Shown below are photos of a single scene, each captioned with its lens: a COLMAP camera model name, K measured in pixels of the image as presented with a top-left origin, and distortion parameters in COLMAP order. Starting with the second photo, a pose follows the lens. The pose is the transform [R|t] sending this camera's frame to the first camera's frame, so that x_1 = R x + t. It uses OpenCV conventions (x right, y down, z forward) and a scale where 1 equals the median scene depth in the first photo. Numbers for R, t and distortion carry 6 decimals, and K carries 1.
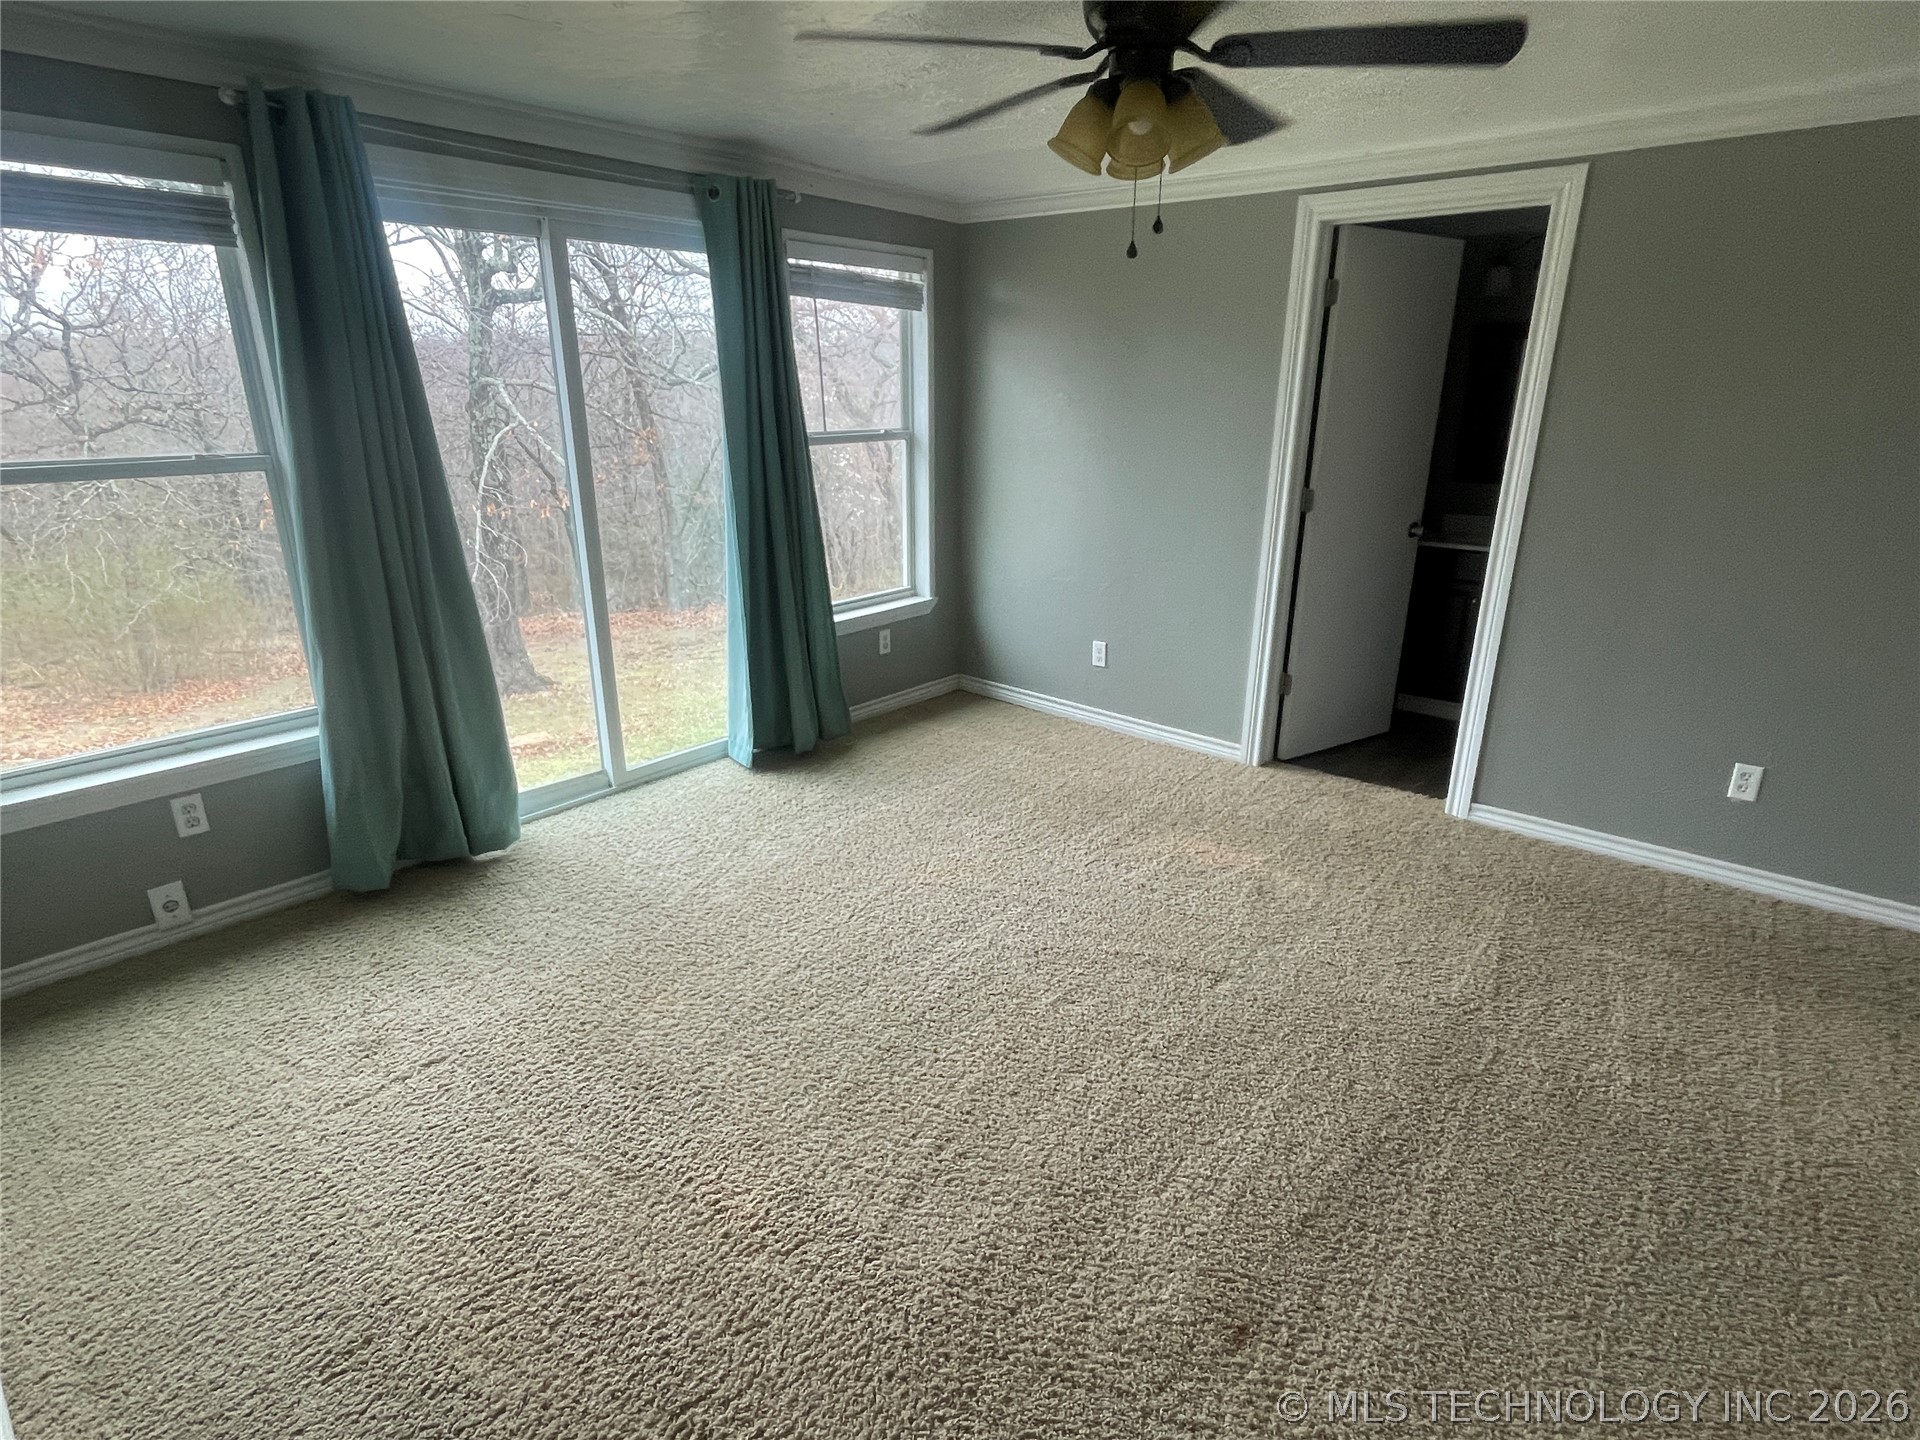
lens RADIAL K [[997.1, 0, 956.4], [0, 997.1, 715.6], [0, 0, 1]] dist [-0.005484, -0.001186]
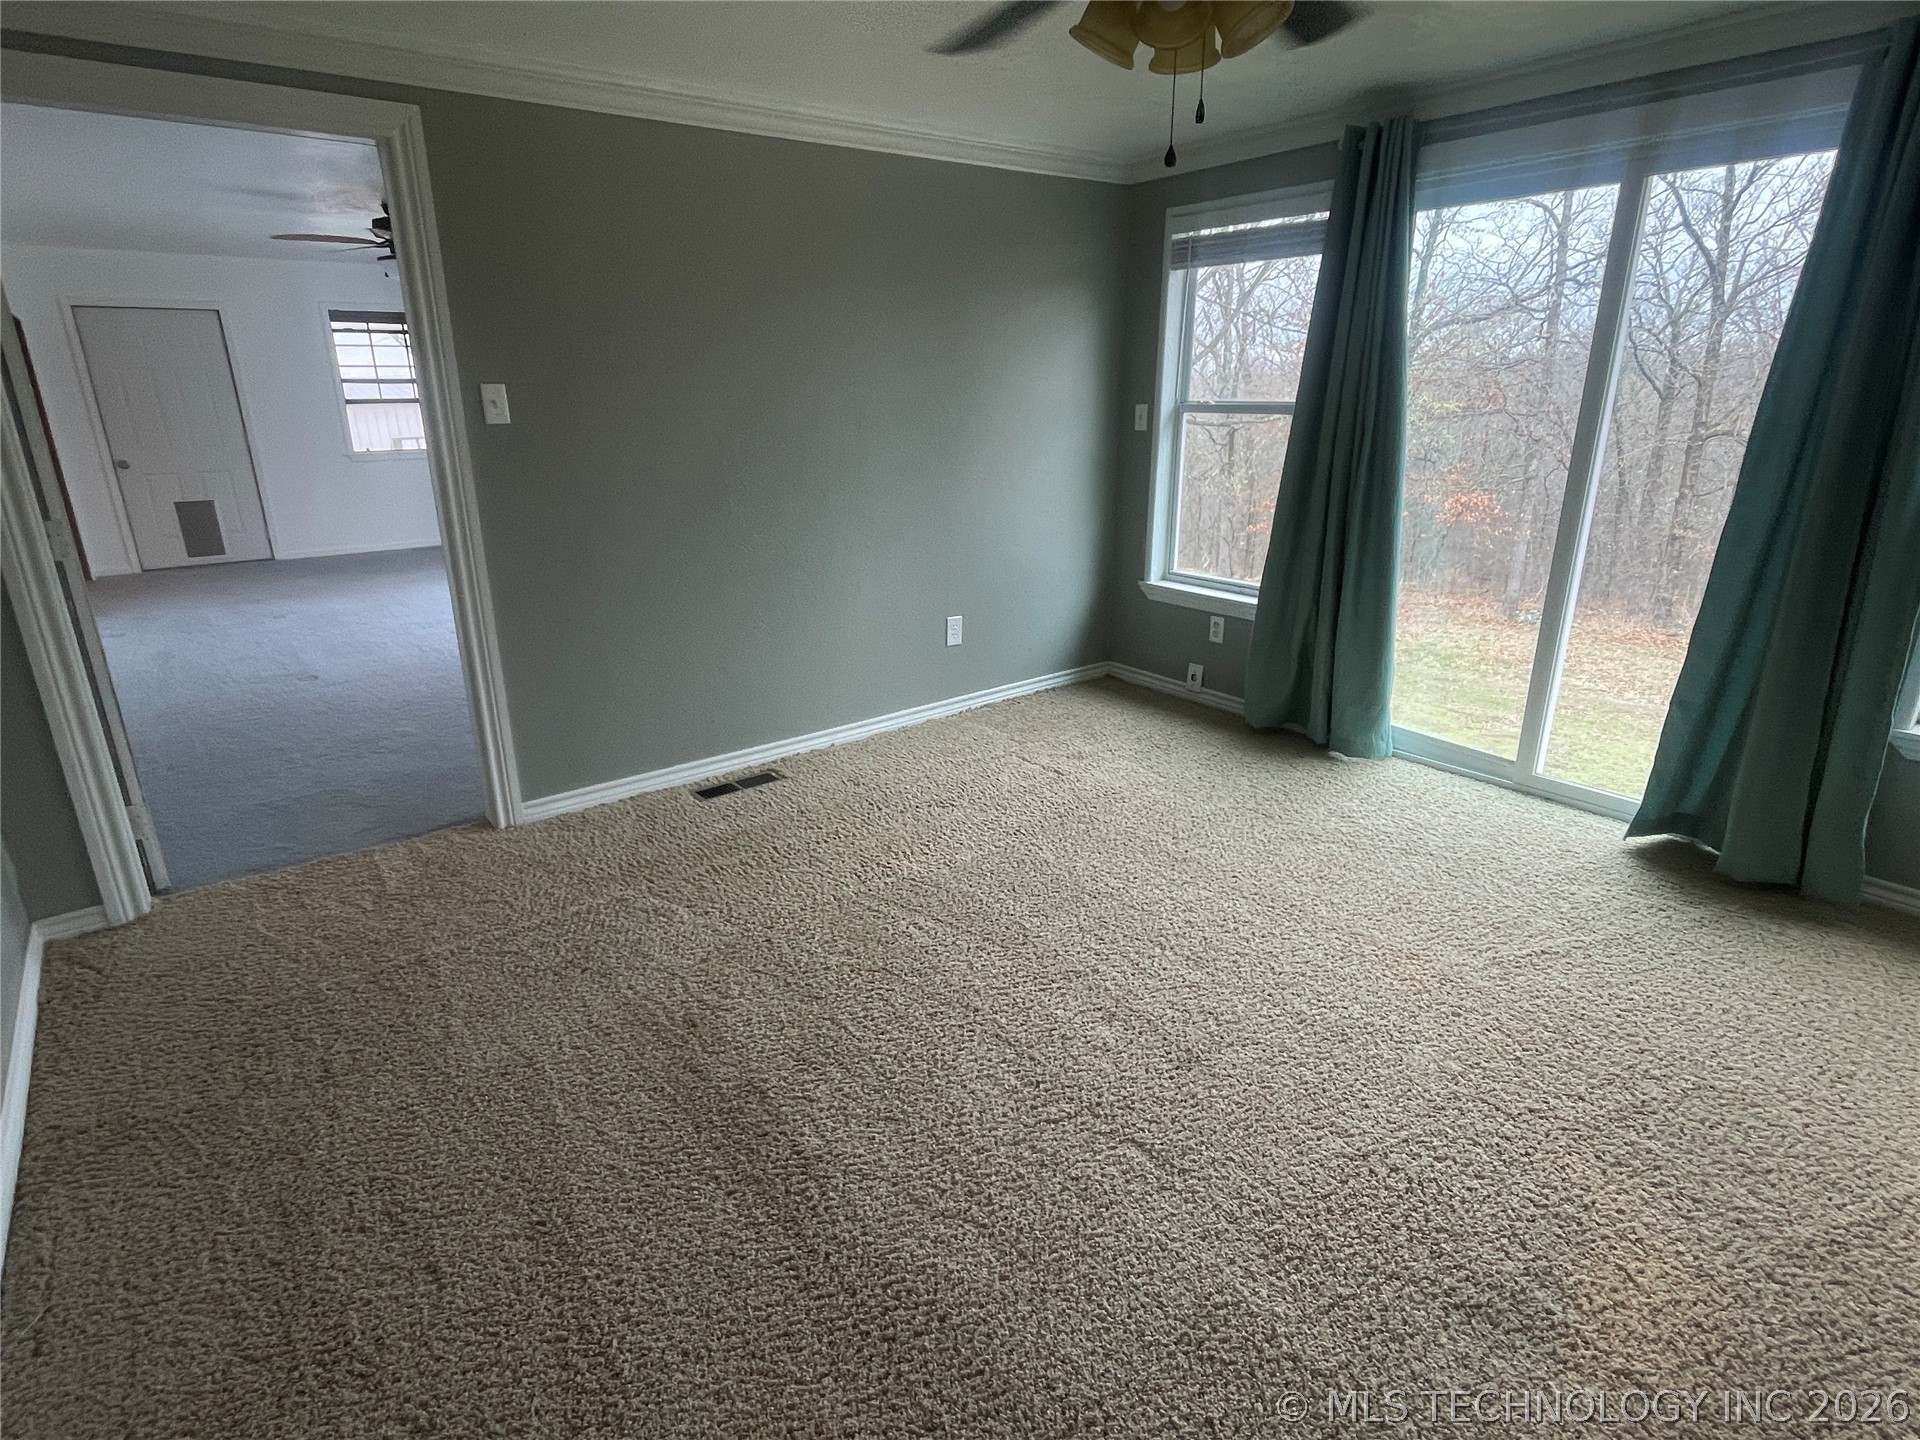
lens RADIAL K [[997.1, 0, 957.2], [0, 997.1, 722.3], [0, 0, 1]] dist [-0.005484, -0.001186]
pose [[-0.199266, 0.317136, -0.927210, 0.805976], [-0.293008, 0.883617, 0.365196, -0.220979], [0.935115, 0.344451, -0.083151, 0.768849]]
